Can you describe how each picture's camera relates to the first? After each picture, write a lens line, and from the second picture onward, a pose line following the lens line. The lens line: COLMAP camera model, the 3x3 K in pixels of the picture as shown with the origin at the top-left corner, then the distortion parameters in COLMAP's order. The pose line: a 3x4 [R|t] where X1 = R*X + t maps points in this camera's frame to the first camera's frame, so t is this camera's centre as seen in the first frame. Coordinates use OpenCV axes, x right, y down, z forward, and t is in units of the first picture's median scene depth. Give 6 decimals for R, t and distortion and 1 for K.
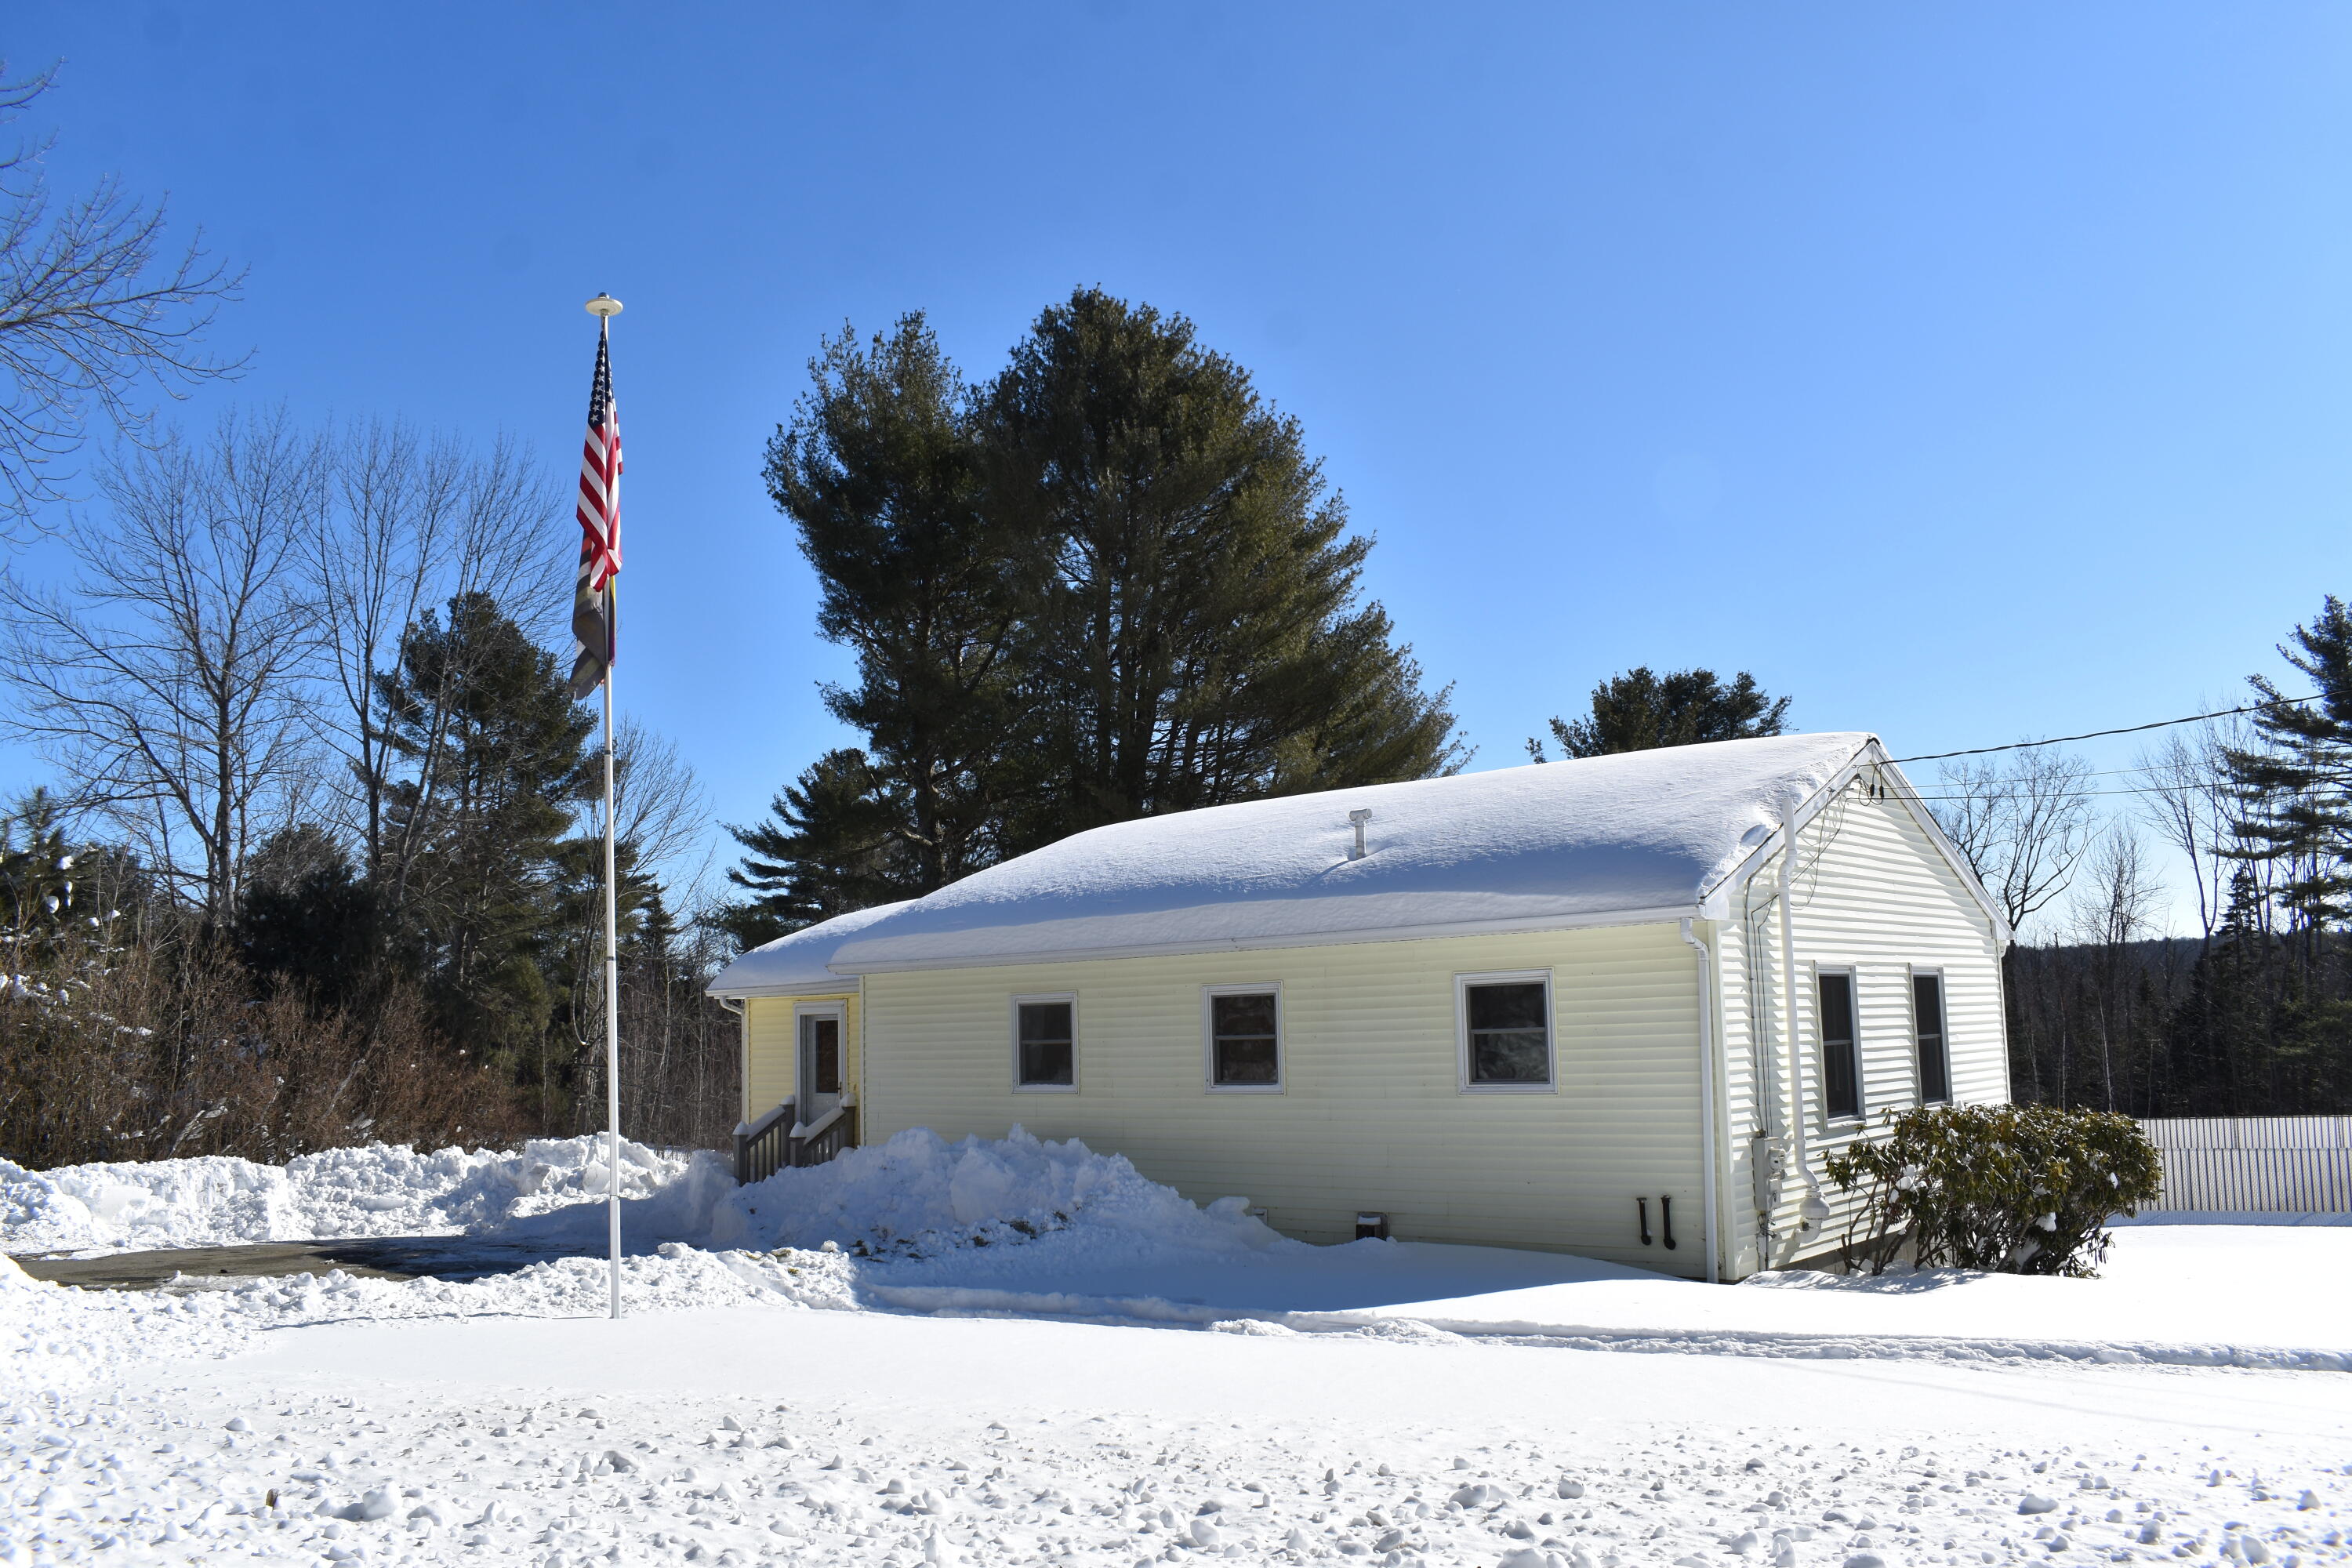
lens RADIAL K [[1841.7, 0, 1179.5], [0, 1841.7, 767.4], [0, 0, 1]] dist [-0.096686, 0.018658]
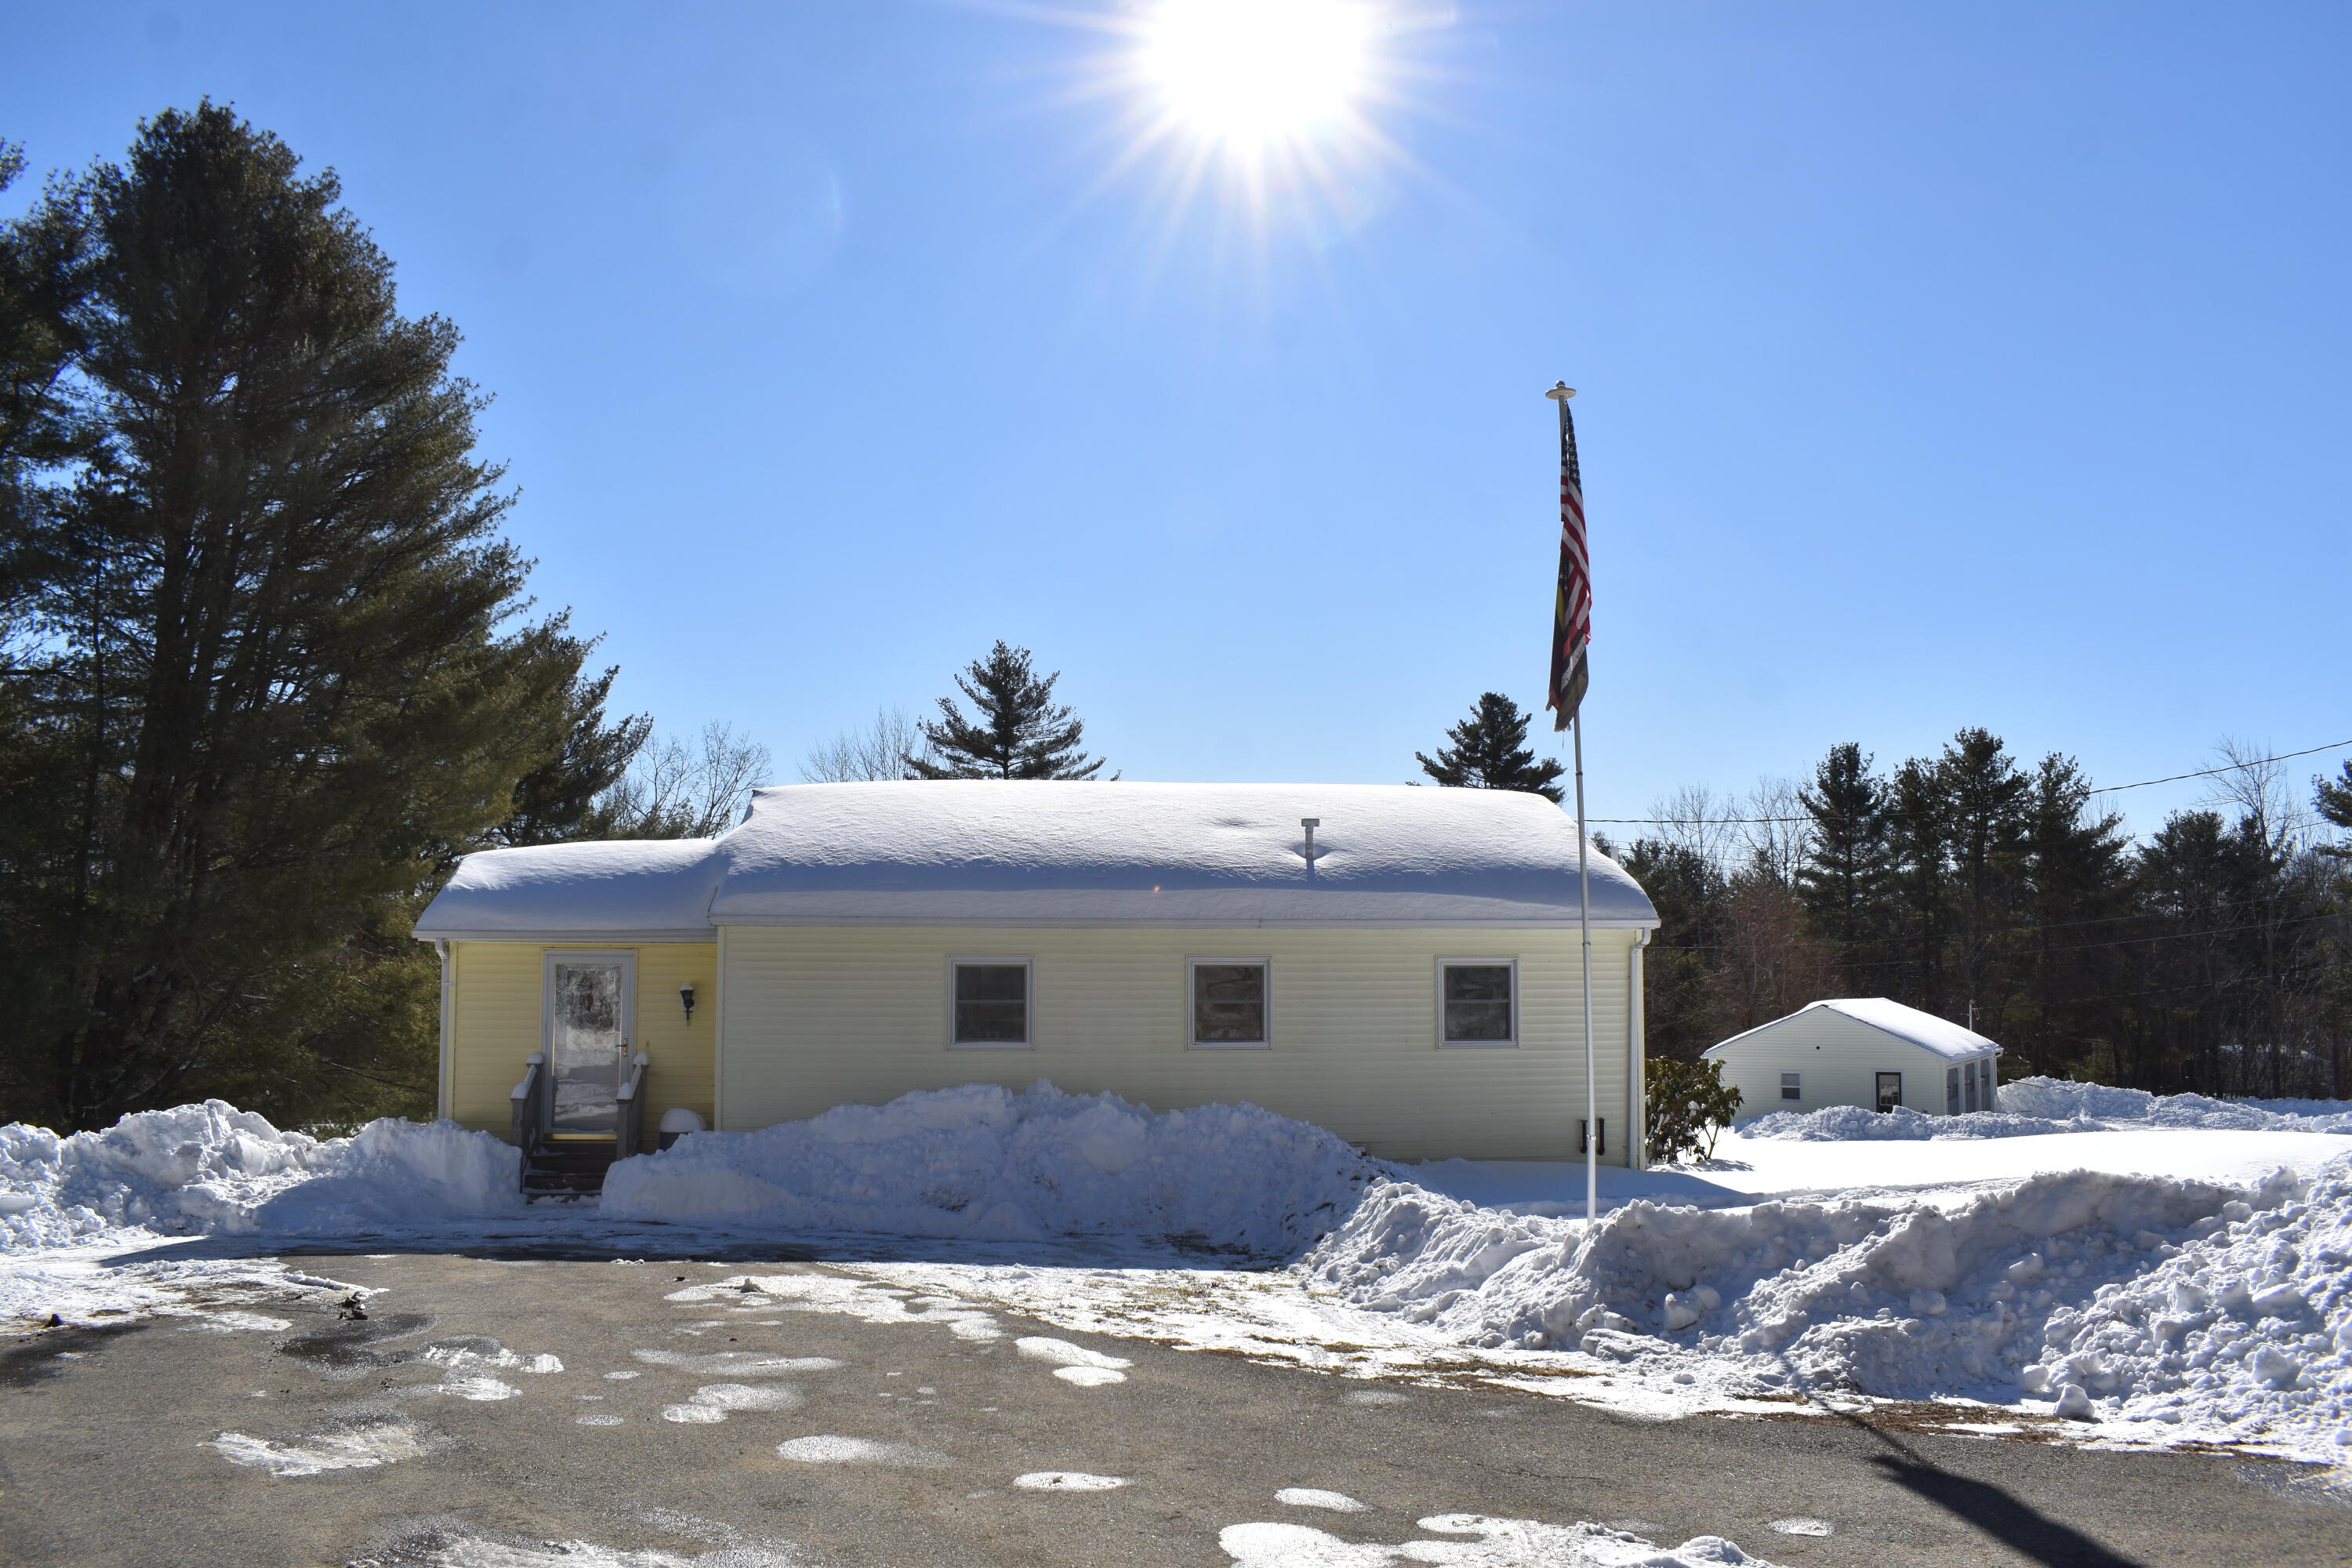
lens RADIAL K [[1841.7, 0, 1183.4], [0, 1841.7, 796.2], [0, 0, 1]] dist [-0.096686, 0.018658]
pose [[0.680018, 0.093071, 0.727264, -0.959183], [-0.123703, 0.992255, -0.011316, 0.037400], [-0.722684, -0.082270, 0.686264, 0.252480]]
